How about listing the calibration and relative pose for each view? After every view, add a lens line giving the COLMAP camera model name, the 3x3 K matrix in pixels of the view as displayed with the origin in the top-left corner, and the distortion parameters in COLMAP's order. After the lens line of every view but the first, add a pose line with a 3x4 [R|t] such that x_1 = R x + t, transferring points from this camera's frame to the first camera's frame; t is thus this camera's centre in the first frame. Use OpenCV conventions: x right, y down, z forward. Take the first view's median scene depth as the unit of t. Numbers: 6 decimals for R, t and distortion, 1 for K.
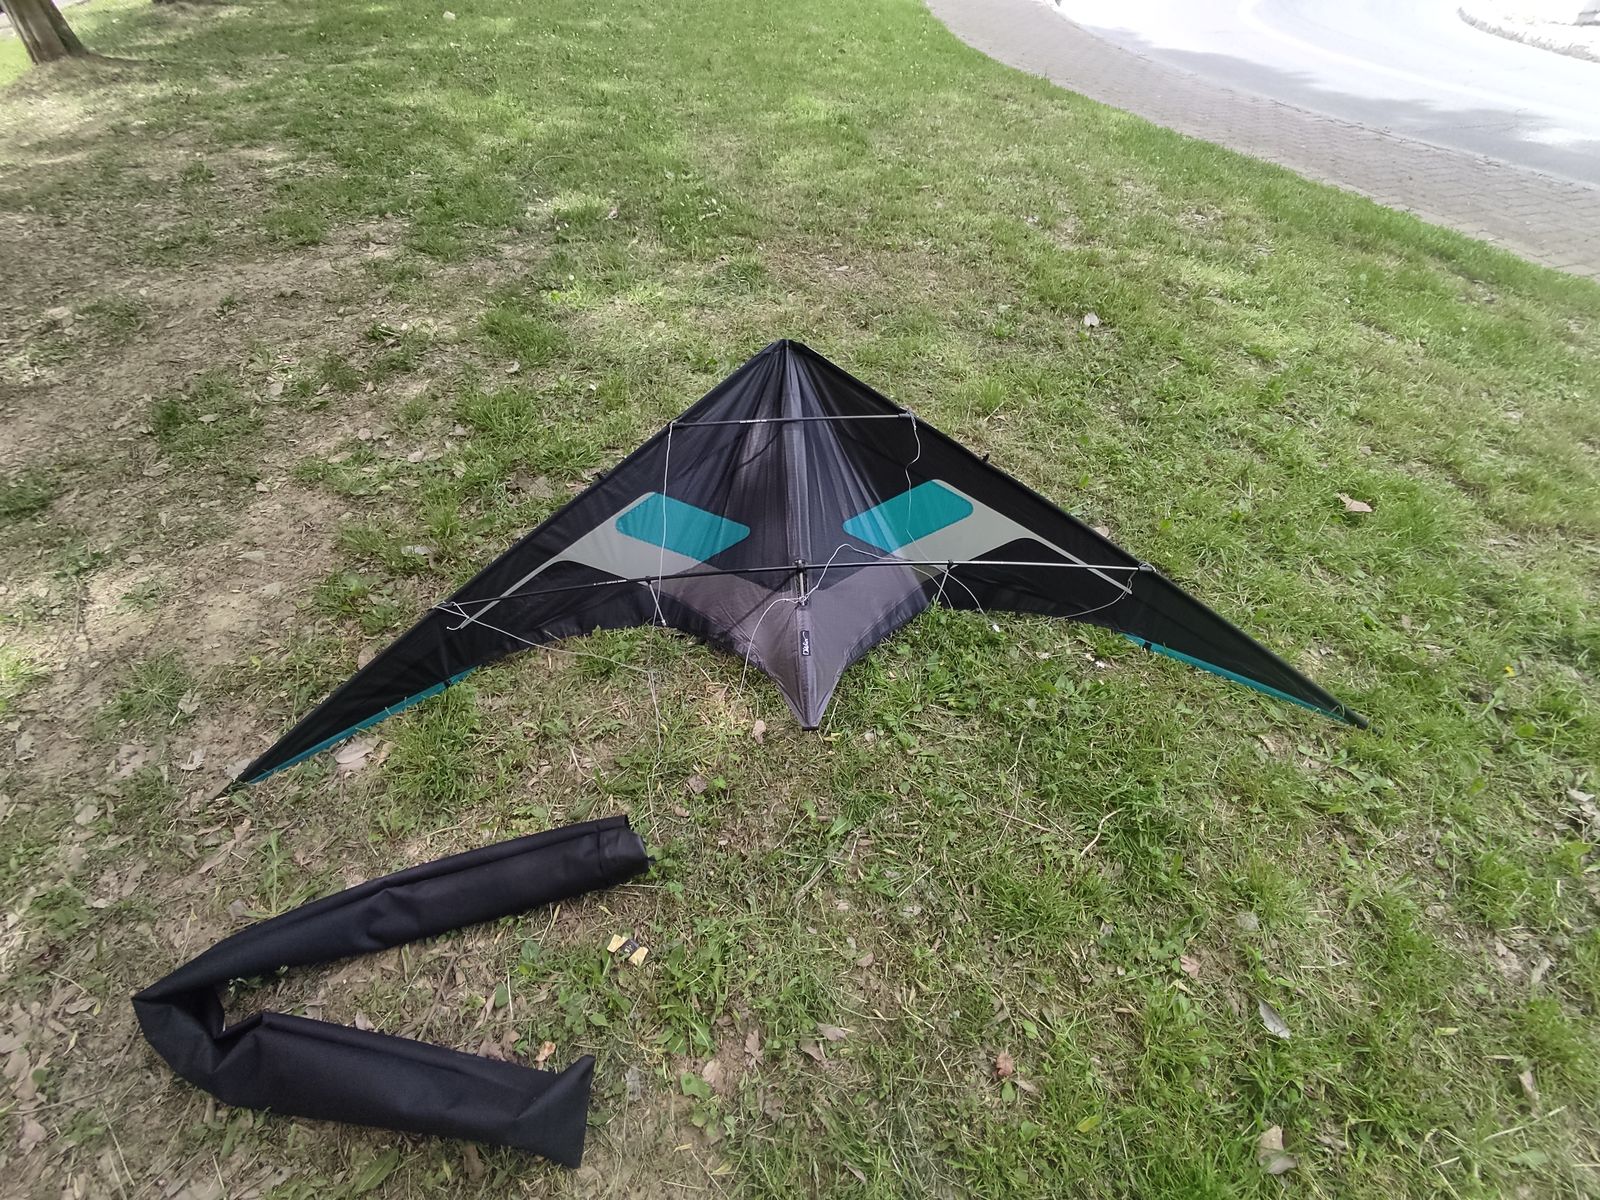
lens RADIAL K [[693.5, 0, 800.0], [0, 693.5, 600.0], [0, 0, 1]] dist [-0.015726, 0.007631]
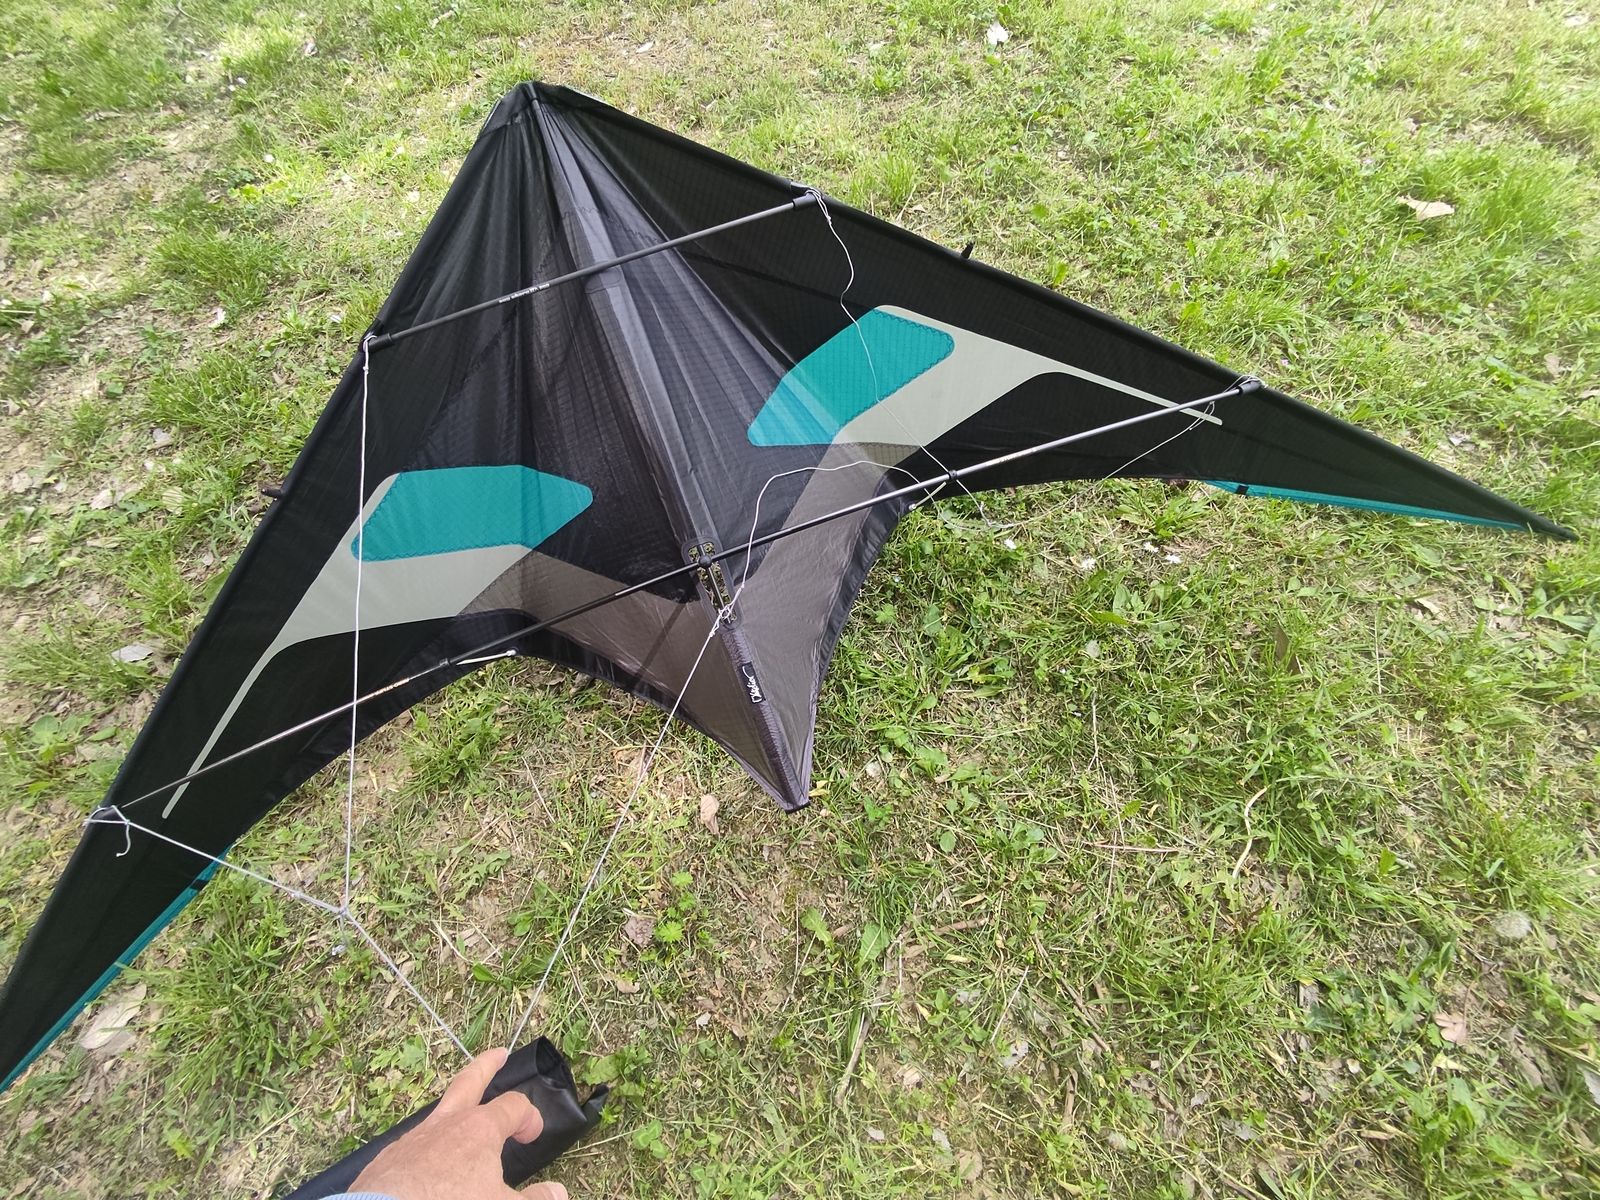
lens RADIAL K [[693.5, 0, 800.0], [0, 693.5, 600.0], [0, 0, 1]] dist [-0.015726, 0.007631]
pose [[0.958116, -0.283476, 0.040686, 0.046717], [0.268928, 0.939436, 0.212456, -0.100839], [-0.098448, -0.192615, 0.976323, 0.351803]]
